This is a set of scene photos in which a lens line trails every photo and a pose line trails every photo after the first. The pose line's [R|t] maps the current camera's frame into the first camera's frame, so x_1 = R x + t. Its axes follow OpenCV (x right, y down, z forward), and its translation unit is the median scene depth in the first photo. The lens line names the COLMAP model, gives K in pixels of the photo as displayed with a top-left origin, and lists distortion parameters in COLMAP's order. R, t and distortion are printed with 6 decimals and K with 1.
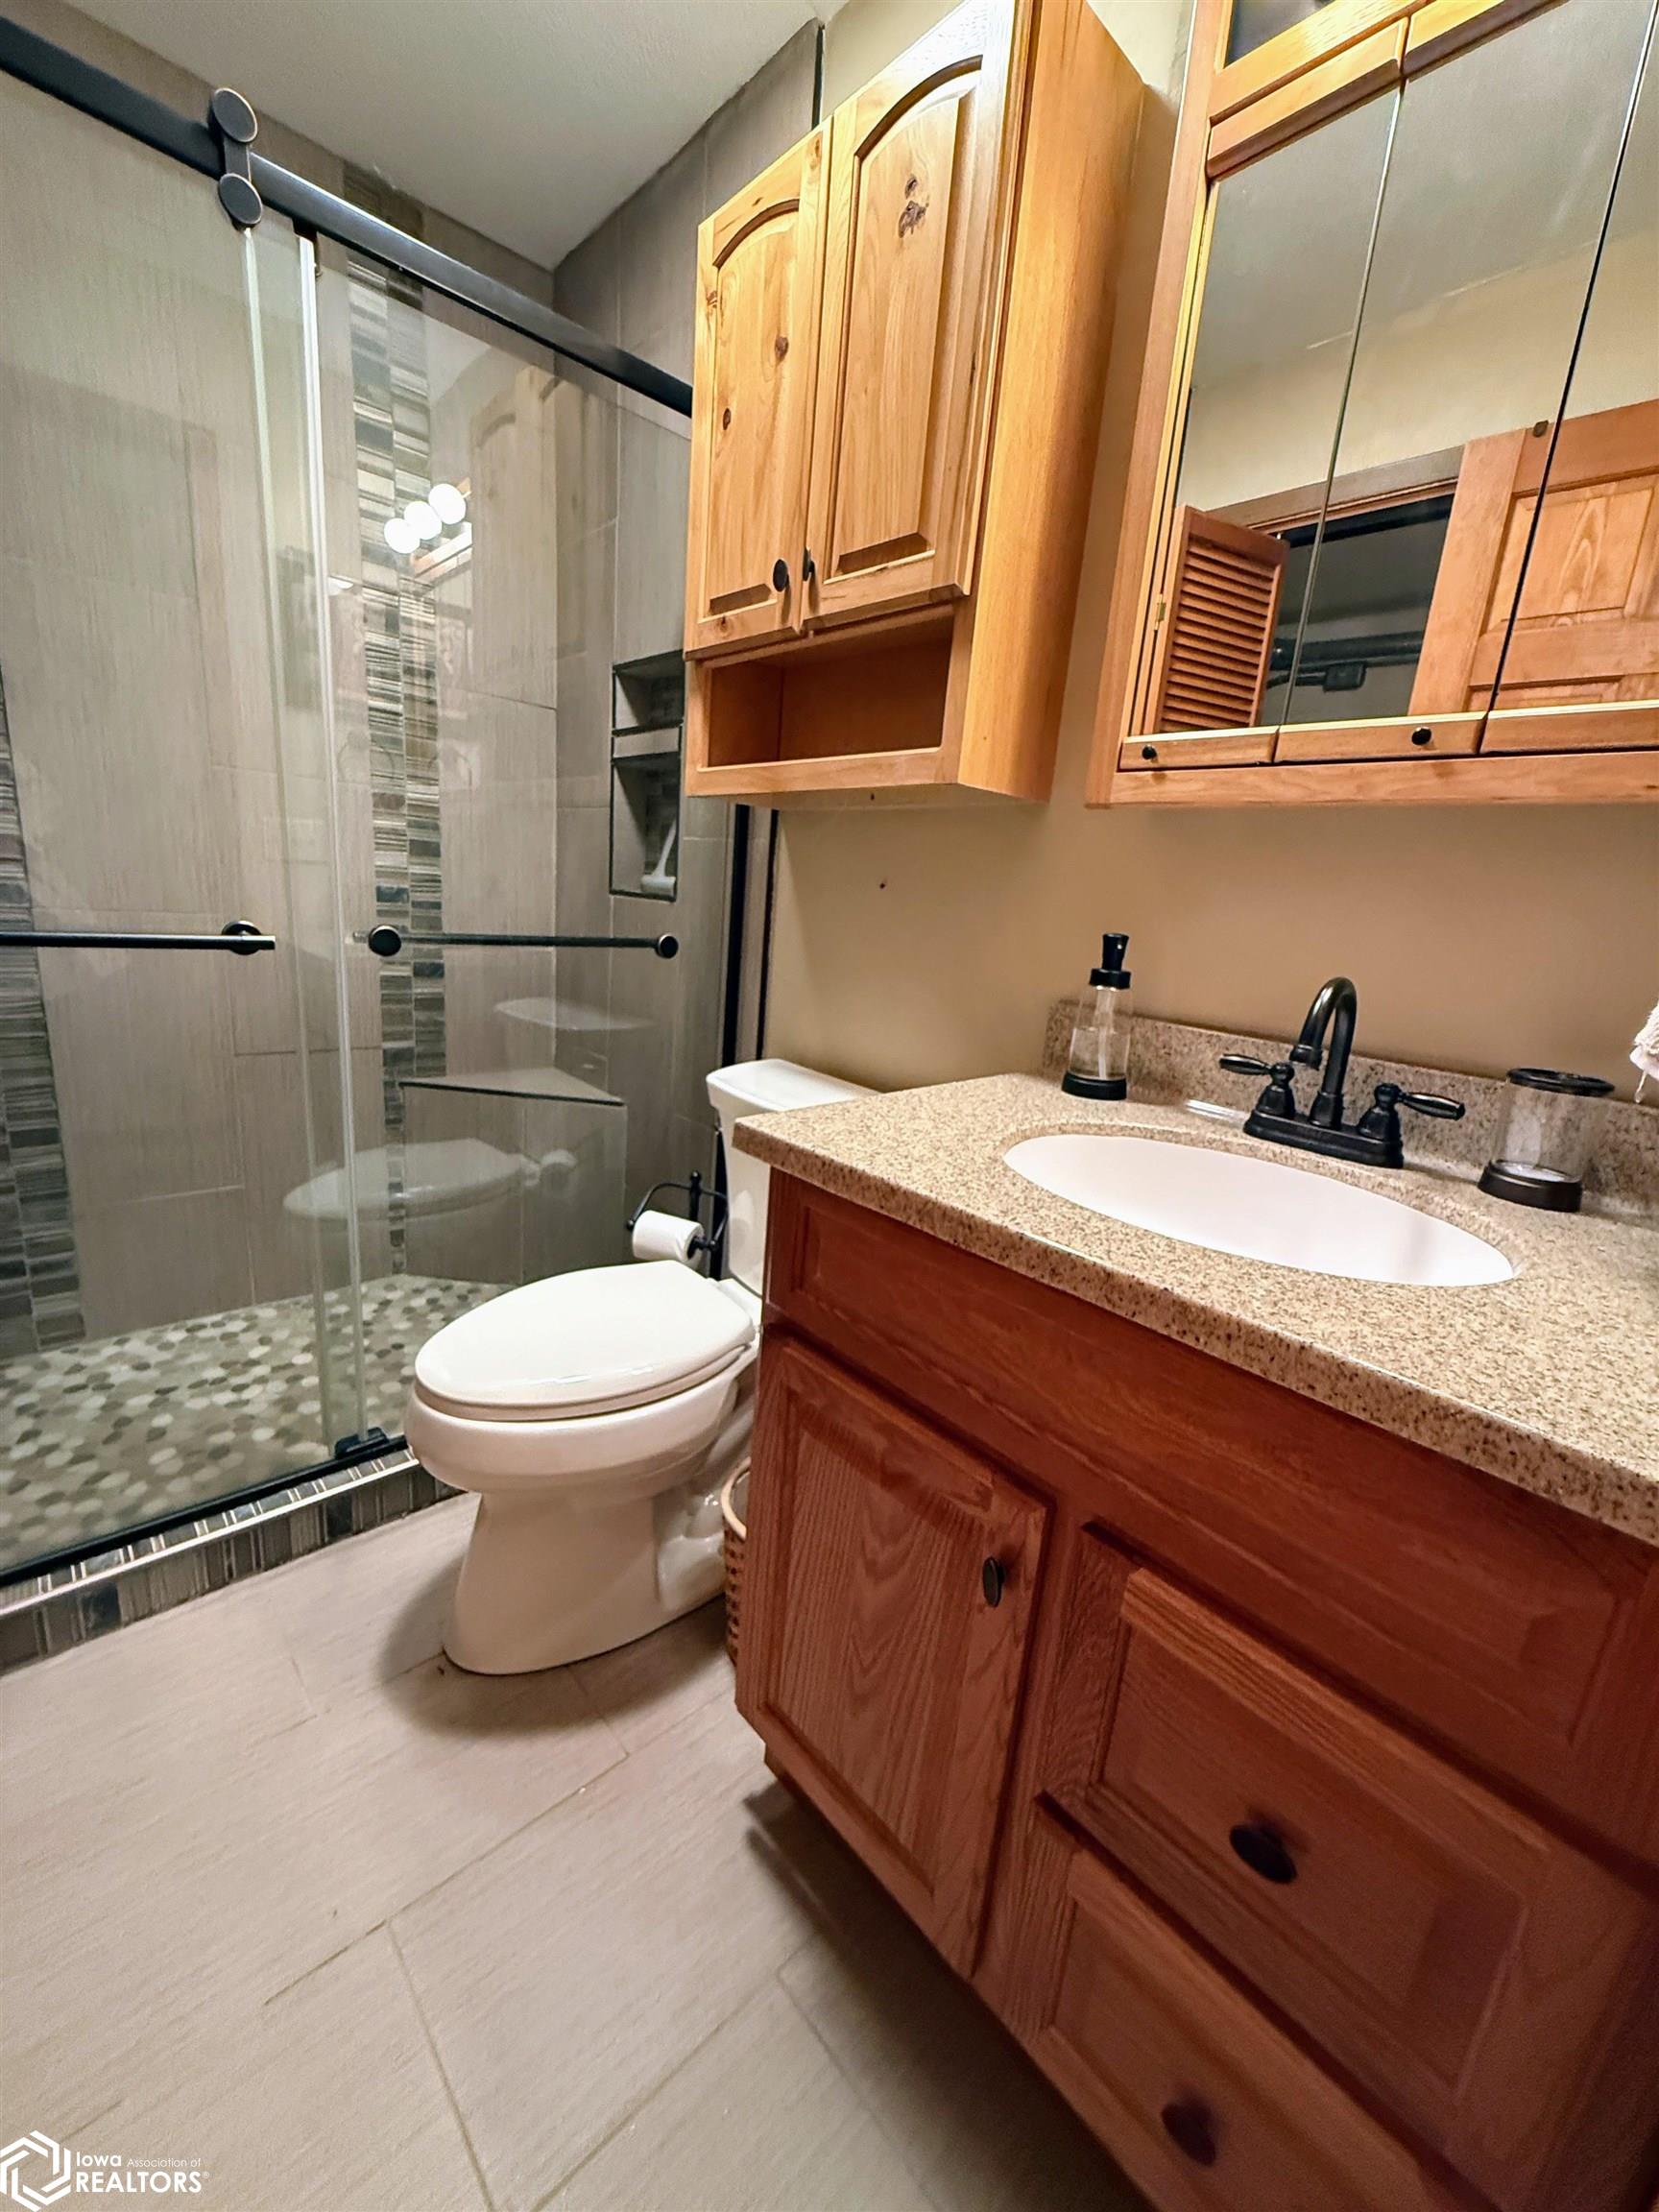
lens RADIAL K [[879.2, 0, 827.4], [0, 879.2, 1106.0], [0, 0, 1]] dist [0.000734, -0.000188]
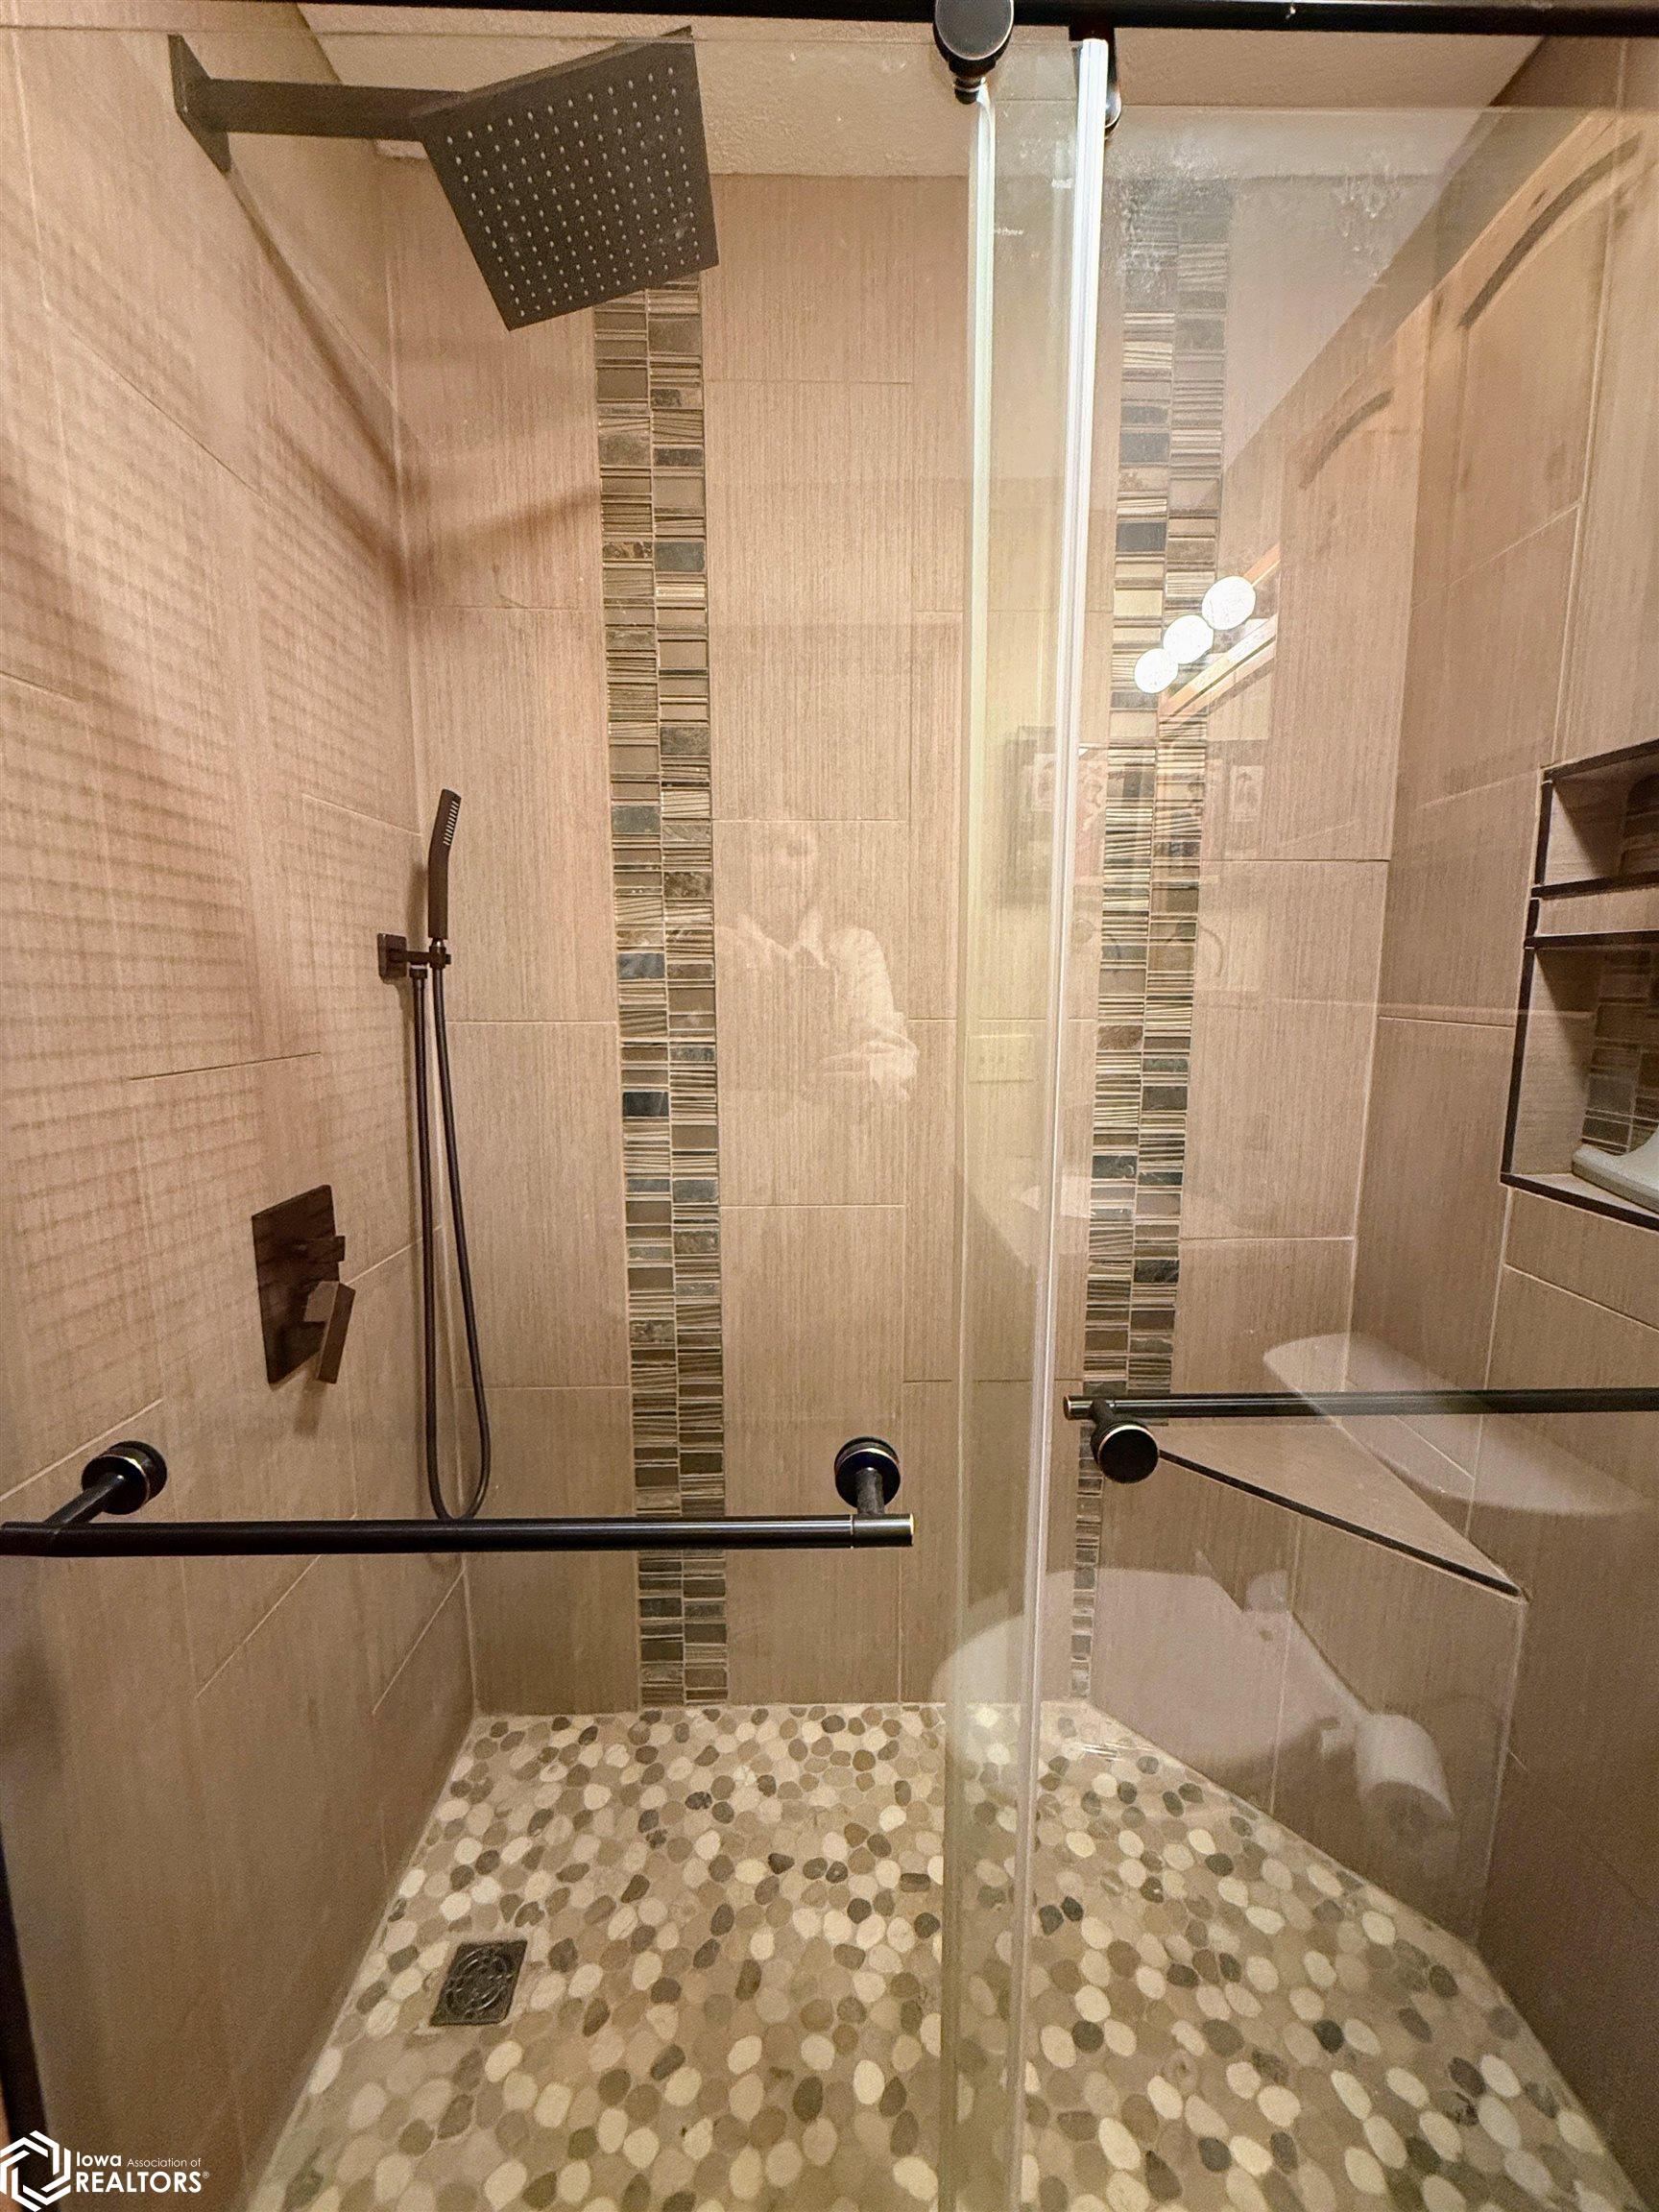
lens RADIAL K [[879.2, 0, 833.8], [0, 879.2, 1105.8], [0, 0, 1]] dist [0.000734, -0.000188]
pose [[0.744473, 0.019034, -0.667381, -0.219520], [-0.097173, 0.992039, -0.080104, -0.231768], [0.660543, 0.124487, 0.740396, 0.373470]]
